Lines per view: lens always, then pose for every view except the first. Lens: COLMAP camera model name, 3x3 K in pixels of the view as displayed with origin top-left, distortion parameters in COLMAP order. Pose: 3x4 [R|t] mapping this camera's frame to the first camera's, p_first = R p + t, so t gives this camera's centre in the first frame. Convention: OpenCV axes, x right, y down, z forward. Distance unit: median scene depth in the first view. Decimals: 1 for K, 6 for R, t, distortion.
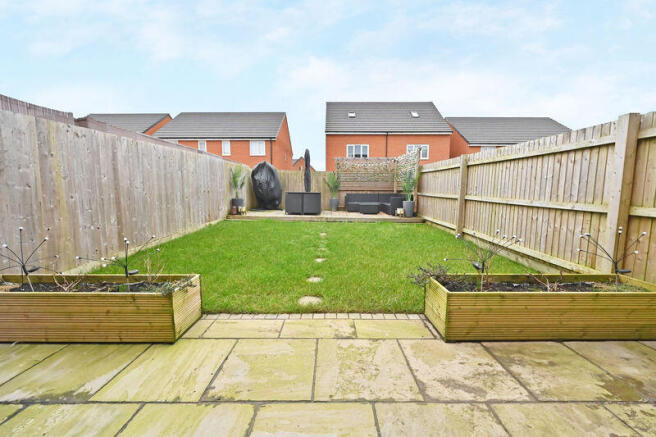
lens RADIAL K [[268.7, 0, 327.1], [0, 268.7, 199.0], [0, 0, 1]] dist [-0.001906, -0.000430]
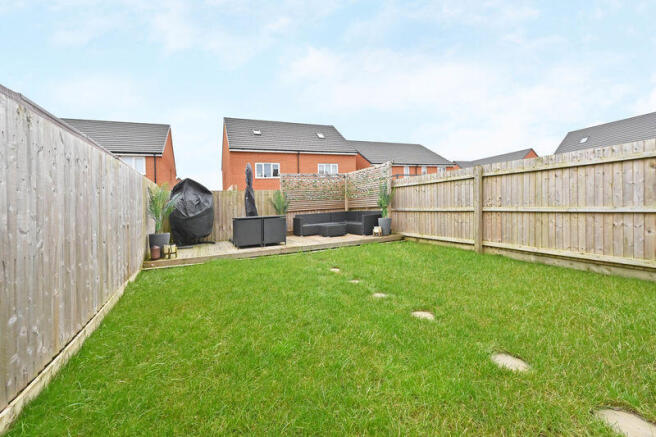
lens RADIAL K [[256.1, 0, 315.6], [0, 256.1, 188.8], [0, 0, 1]] dist [-0.001096, -0.000080]
pose [[0.896774, -0.022850, 0.441899, -0.266036], [0.074335, 0.992253, -0.099545, -0.019518], [-0.436201, 0.122117, 0.891525, 0.261656]]
